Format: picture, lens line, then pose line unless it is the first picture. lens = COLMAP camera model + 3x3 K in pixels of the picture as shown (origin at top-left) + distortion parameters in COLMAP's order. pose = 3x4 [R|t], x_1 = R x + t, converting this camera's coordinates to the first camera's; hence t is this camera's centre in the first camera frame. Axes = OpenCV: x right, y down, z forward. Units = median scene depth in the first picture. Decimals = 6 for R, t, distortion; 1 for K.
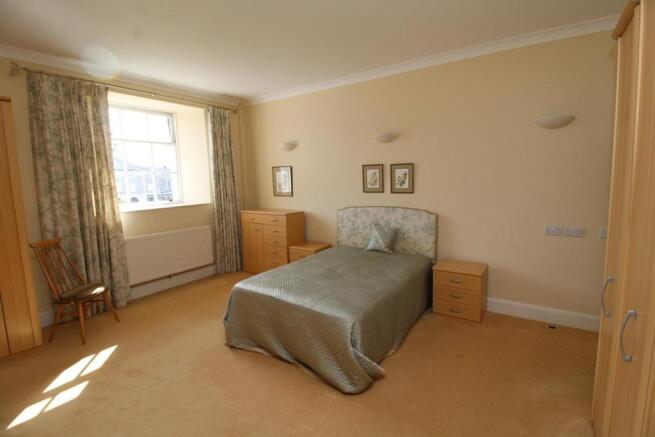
lens RADIAL K [[307.1, 0, 324.2], [0, 307.1, 219.3], [0, 0, 1]] dist [-0.005209, -0.010107]
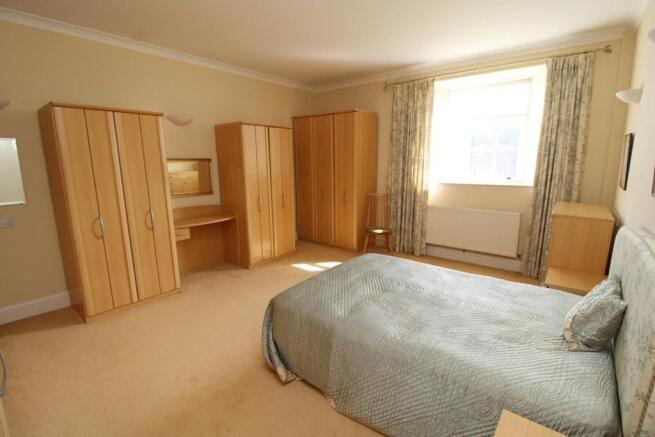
lens RADIAL K [[307.1, 0, 322.5], [0, 307.1, 220.8], [0, 0, 1]] dist [-0.005209, -0.010107]
pose [[-0.089561, 0.223816, -0.970508, 0.598527], [-0.118196, 0.965149, 0.233488, -0.110234], [0.988943, 0.135622, -0.059986, 0.660458]]
